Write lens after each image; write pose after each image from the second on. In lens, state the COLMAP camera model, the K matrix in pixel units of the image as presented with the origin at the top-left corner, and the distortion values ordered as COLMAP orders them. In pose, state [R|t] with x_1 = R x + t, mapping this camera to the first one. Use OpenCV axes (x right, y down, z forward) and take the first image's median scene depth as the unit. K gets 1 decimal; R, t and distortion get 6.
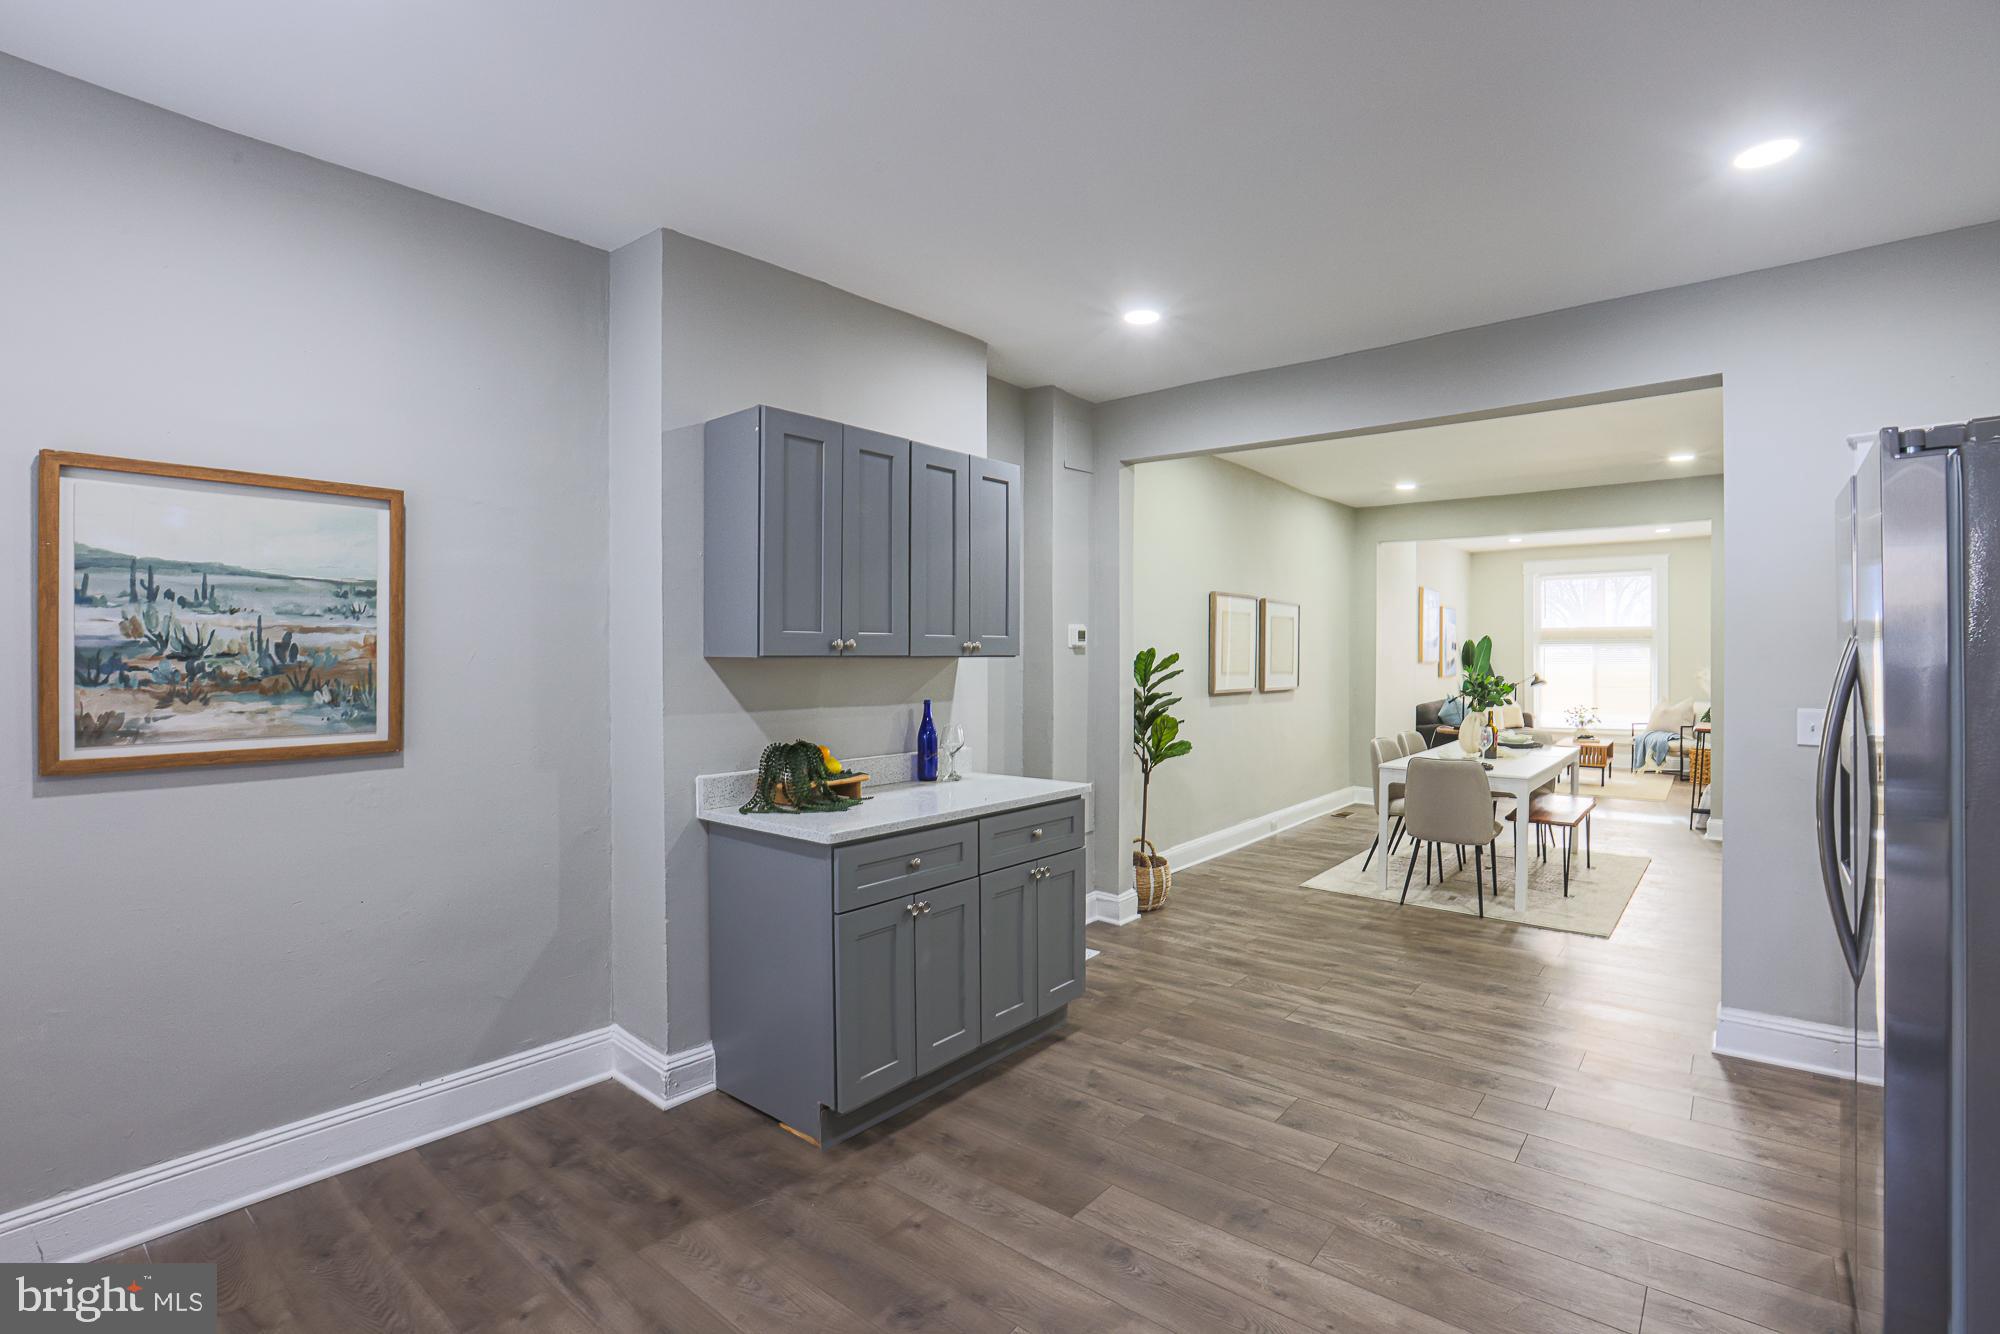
lens RADIAL K [[930.1, 0, 988.2], [0, 930.1, 657.4], [0, 0, 1]] dist [-0.057844, 0.026751]
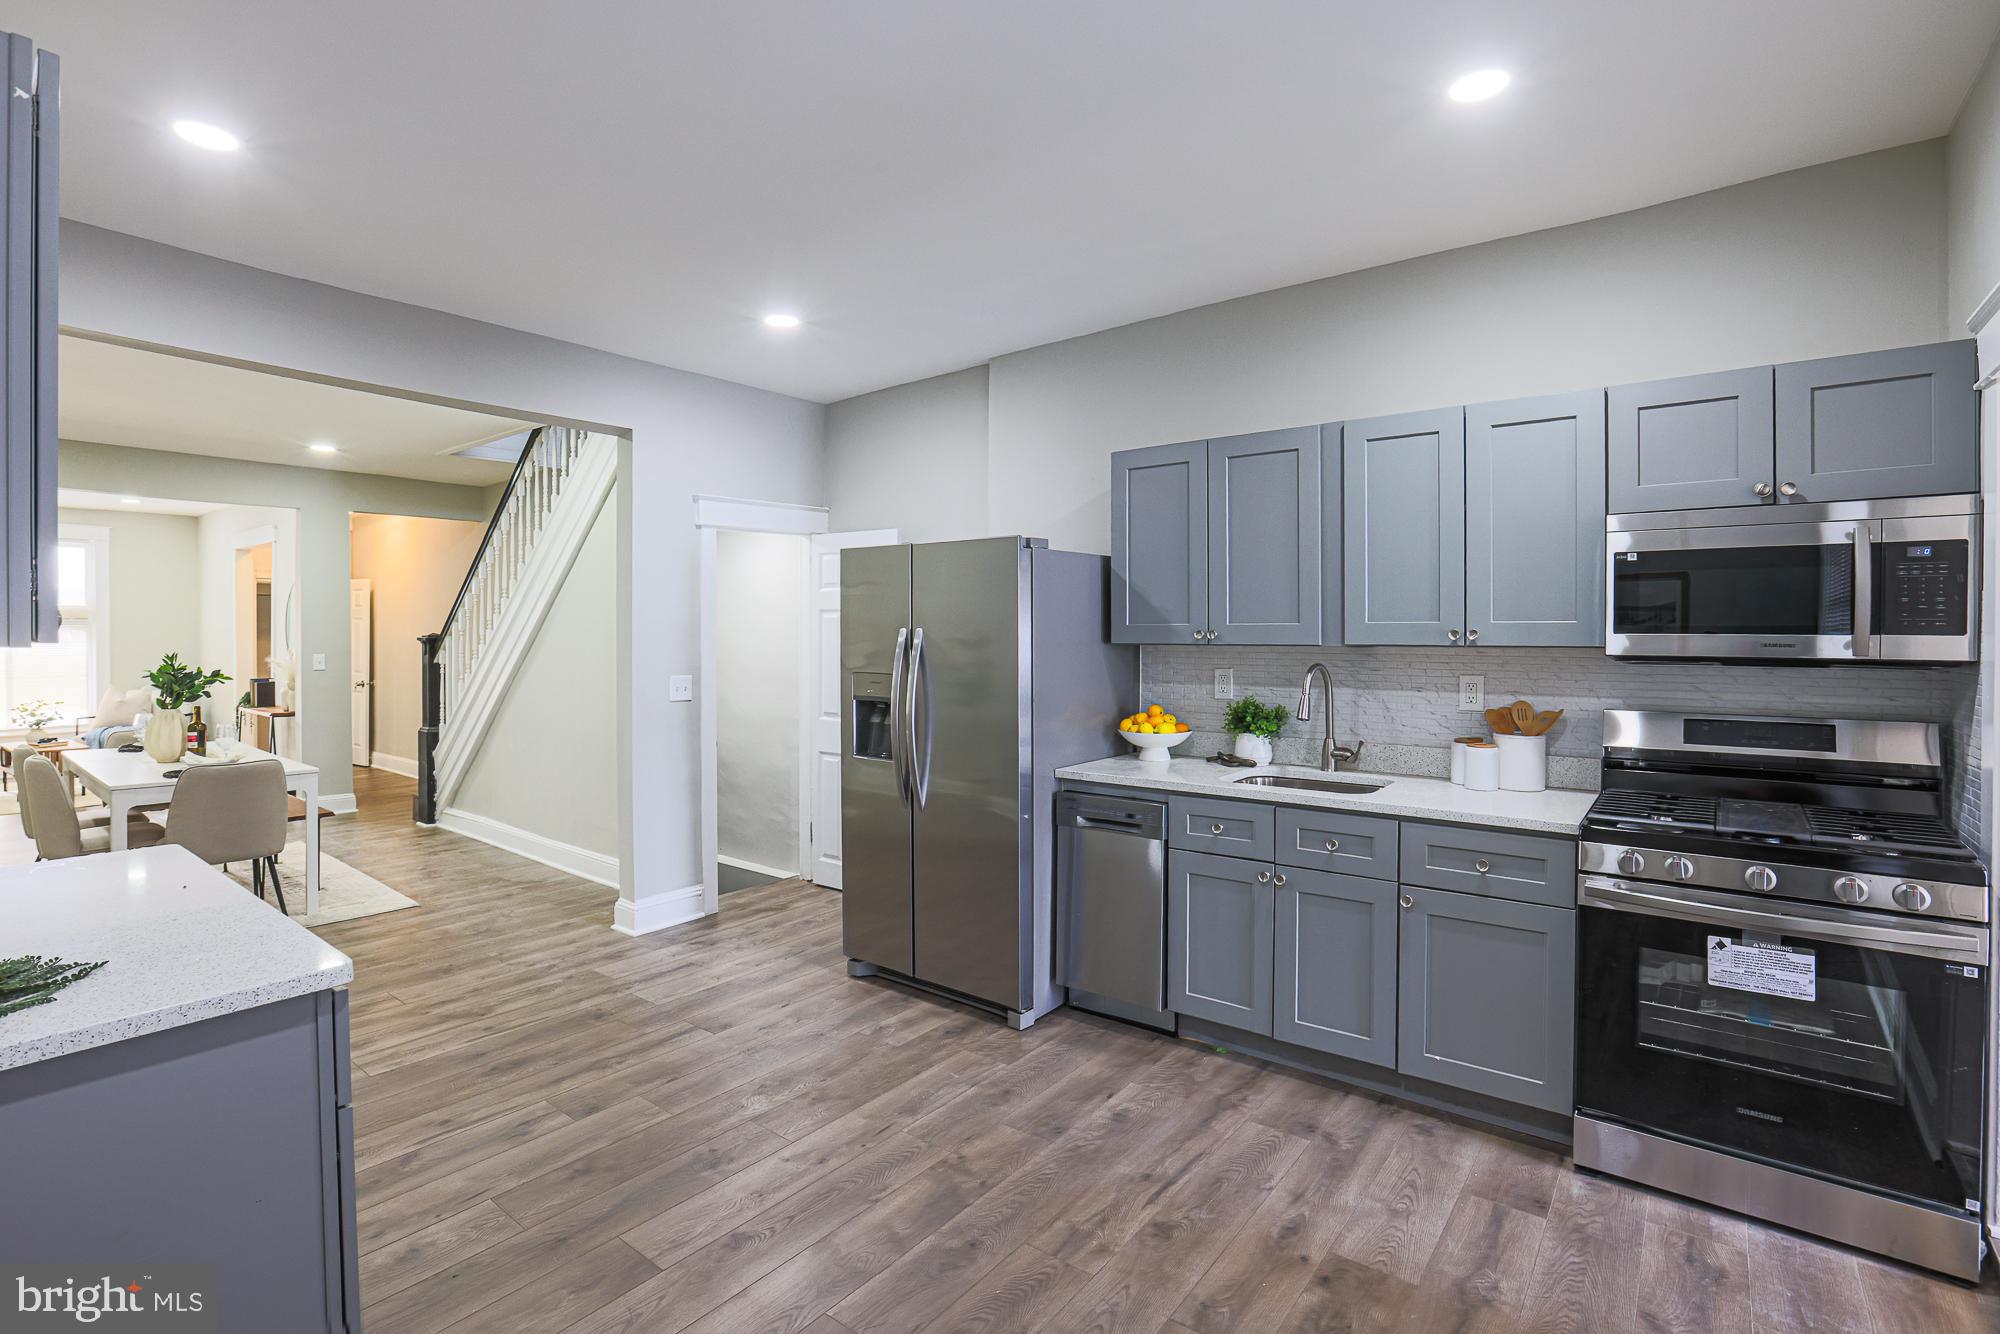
lens RADIAL K [[950.2, 0, 992.8], [0, 950.2, 670.9], [0, 0, 1]] dist [-0.062015, 0.028975]
pose [[-0.033693, -0.035113, 0.998815, -0.537645], [0.004440, 0.999368, 0.035282, -0.002509], [-0.999422, 0.005623, -0.033515, 0.468801]]
